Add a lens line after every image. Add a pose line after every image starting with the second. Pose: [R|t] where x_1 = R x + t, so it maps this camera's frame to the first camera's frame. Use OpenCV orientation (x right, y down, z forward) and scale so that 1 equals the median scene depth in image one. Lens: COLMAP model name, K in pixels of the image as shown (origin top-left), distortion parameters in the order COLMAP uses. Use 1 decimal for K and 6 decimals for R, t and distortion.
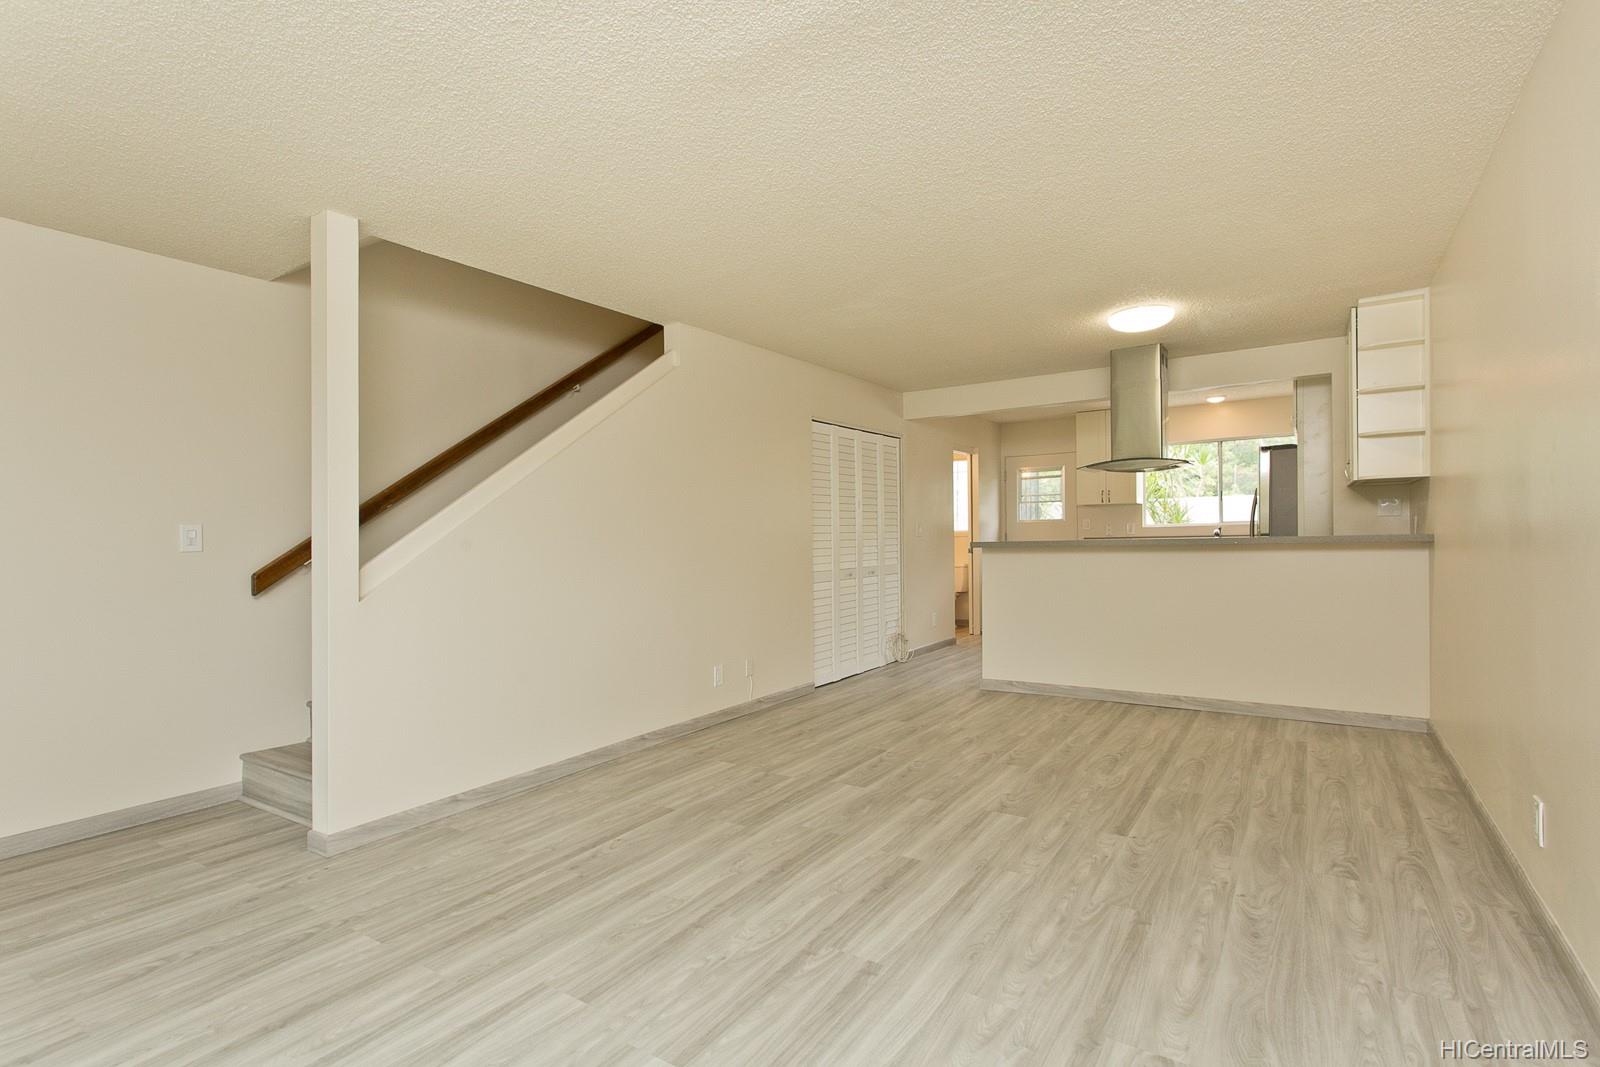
lens RADIAL K [[762.0, 0, 808.8], [0, 762.0, 537.1], [0, 0, 1]] dist [0.001302, 0.001072]
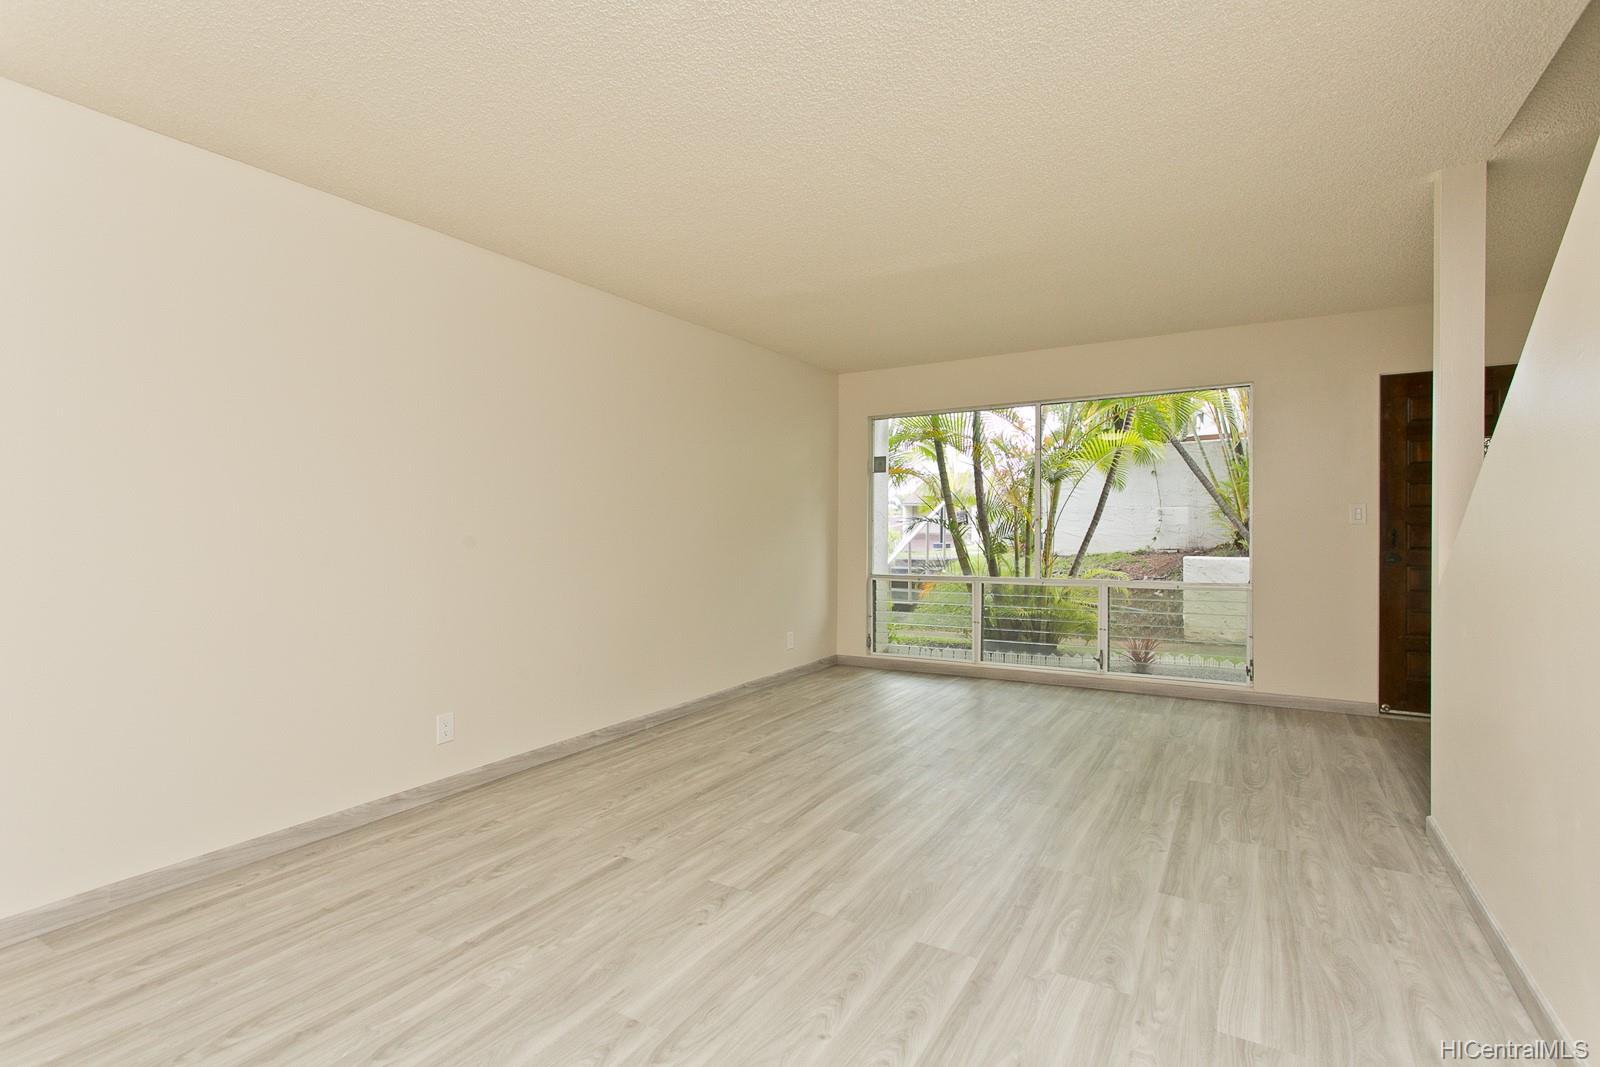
lens RADIAL K [[762.0, 0, 799.8], [0, 762.0, 524.7], [0, 0, 1]] dist [0.001302, 0.001072]
pose [[-0.998860, 0.027615, -0.038942, 0.192268], [0.027538, 0.999618, 0.002508, -0.014501], [0.038997, 0.001433, -0.999238, 1.691720]]
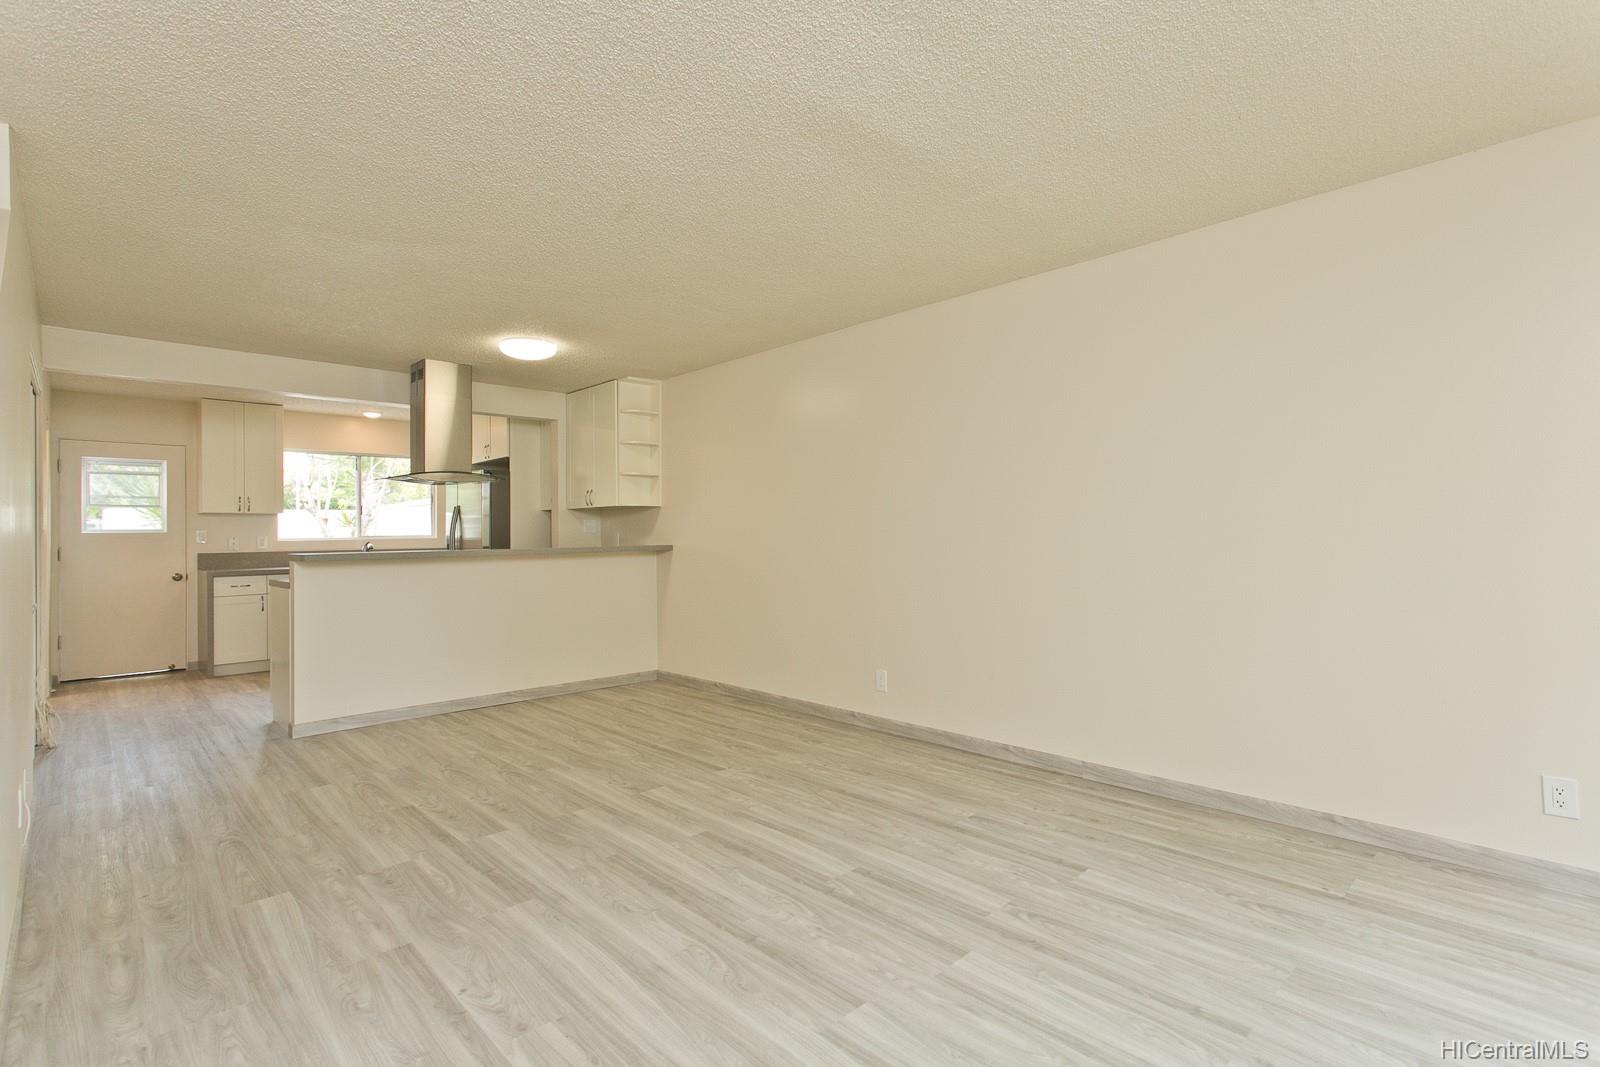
lens RADIAL K [[762.0, 0, 801.5], [0, 762.0, 531.3], [0, 0, 1]] dist [0.001302, 0.001072]
pose [[0.230028, 0.021598, 0.972944, -0.749959], [0.007078, 0.999690, -0.023866, 0.006657], [-0.973158, 0.012376, 0.229804, 0.483506]]
